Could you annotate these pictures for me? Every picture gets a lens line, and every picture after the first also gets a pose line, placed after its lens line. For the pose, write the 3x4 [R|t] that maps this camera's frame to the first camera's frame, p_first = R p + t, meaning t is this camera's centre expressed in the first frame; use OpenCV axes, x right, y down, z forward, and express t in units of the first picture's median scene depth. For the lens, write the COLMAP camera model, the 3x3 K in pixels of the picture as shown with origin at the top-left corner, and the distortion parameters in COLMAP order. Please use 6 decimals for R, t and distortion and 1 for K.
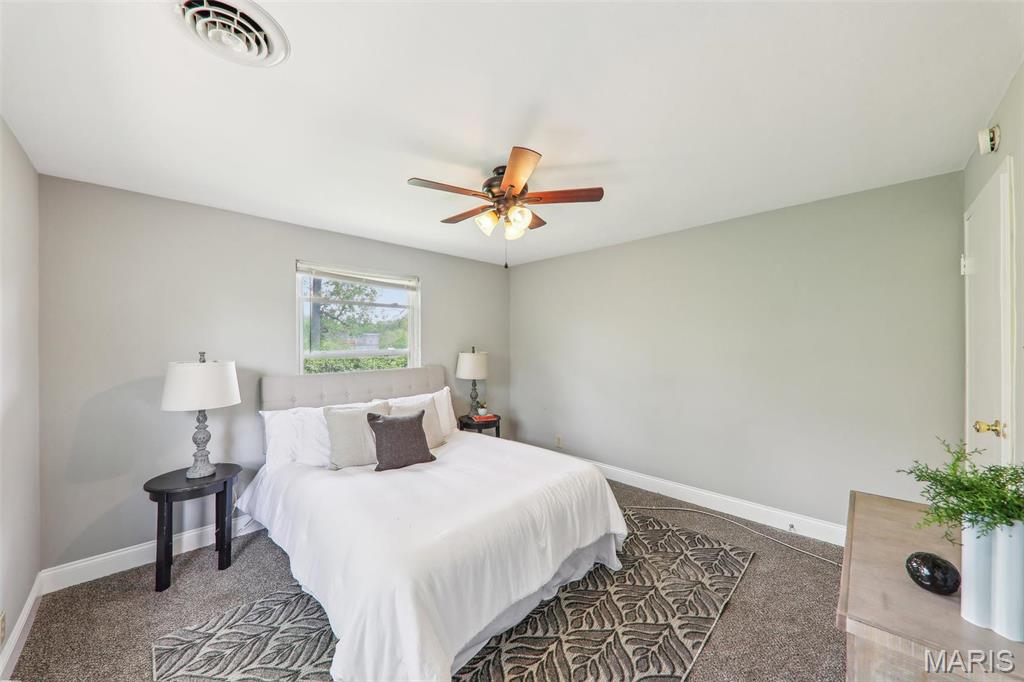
lens RADIAL K [[358.5, 0, 511.1], [0, 358.5, 342.8], [0, 0, 1]] dist [0.001171, -0.000105]
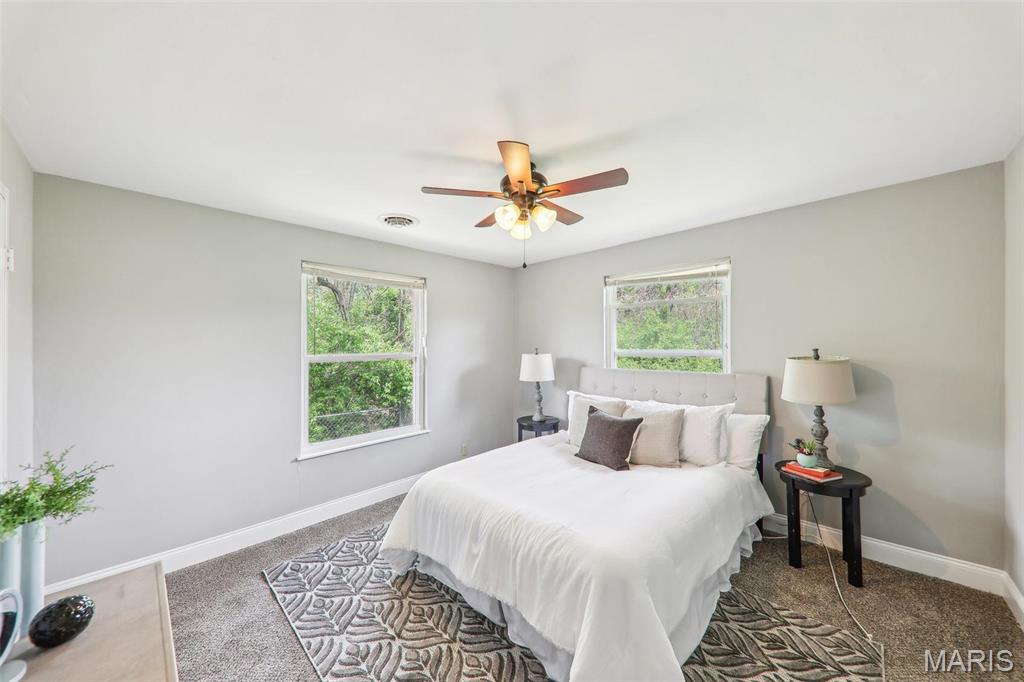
lens RADIAL K [[353.6, 0, 504.8], [0, 353.6, 344.6], [0, 0, 1]] dist [0.024063, 0.000003]
pose [[0.015915, 0.012744, -0.999792, 0.755276], [0.006747, 0.999895, 0.012853, -0.012627], [0.999851, -0.006950, 0.015828, 0.755882]]
